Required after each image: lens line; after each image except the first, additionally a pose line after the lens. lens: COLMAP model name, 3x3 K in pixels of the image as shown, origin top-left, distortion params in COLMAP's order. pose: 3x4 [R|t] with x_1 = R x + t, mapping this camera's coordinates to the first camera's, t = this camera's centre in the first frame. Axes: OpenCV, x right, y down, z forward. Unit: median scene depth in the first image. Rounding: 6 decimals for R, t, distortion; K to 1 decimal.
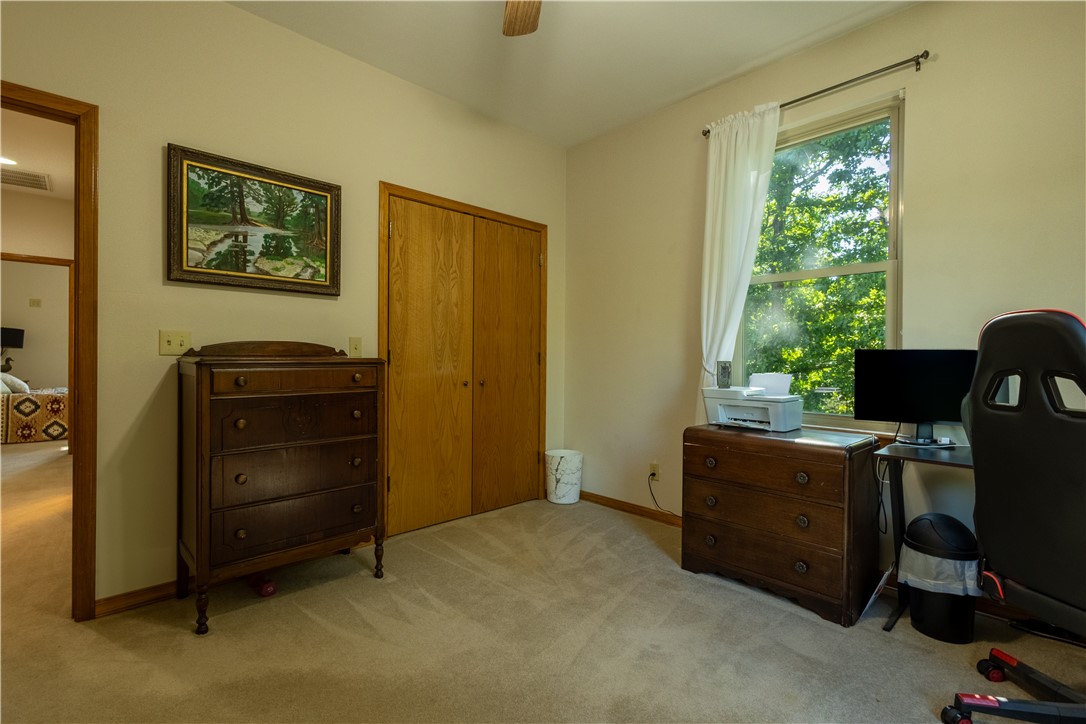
lens RADIAL K [[497.9, 0, 539.2], [0, 497.9, 365.1], [0, 0, 1]] dist [0.012386, -0.001605]
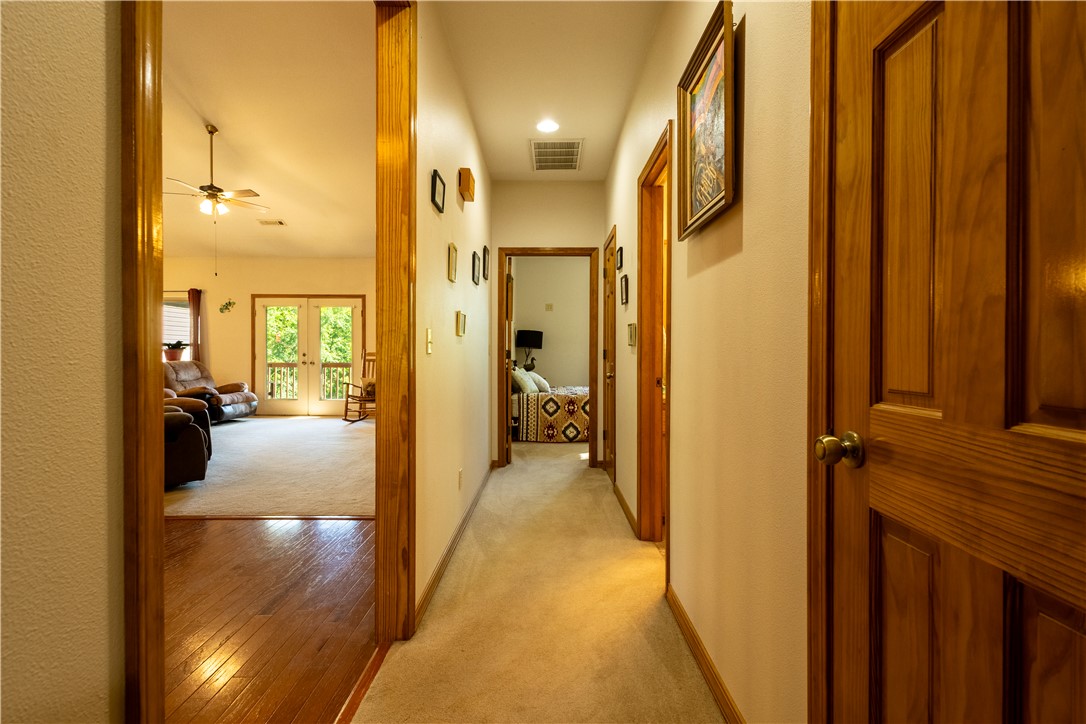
lens RADIAL K [[497.9, 0, 543.2], [0, 497.9, 358.5], [0, 0, 1]] dist [0.012386, -0.001605]
pose [[0.722217, -0.005870, -0.691641, -0.338356], [0.001051, 0.999972, -0.007389, -0.005402], [0.691665, 0.004610, 0.722204, 0.270692]]
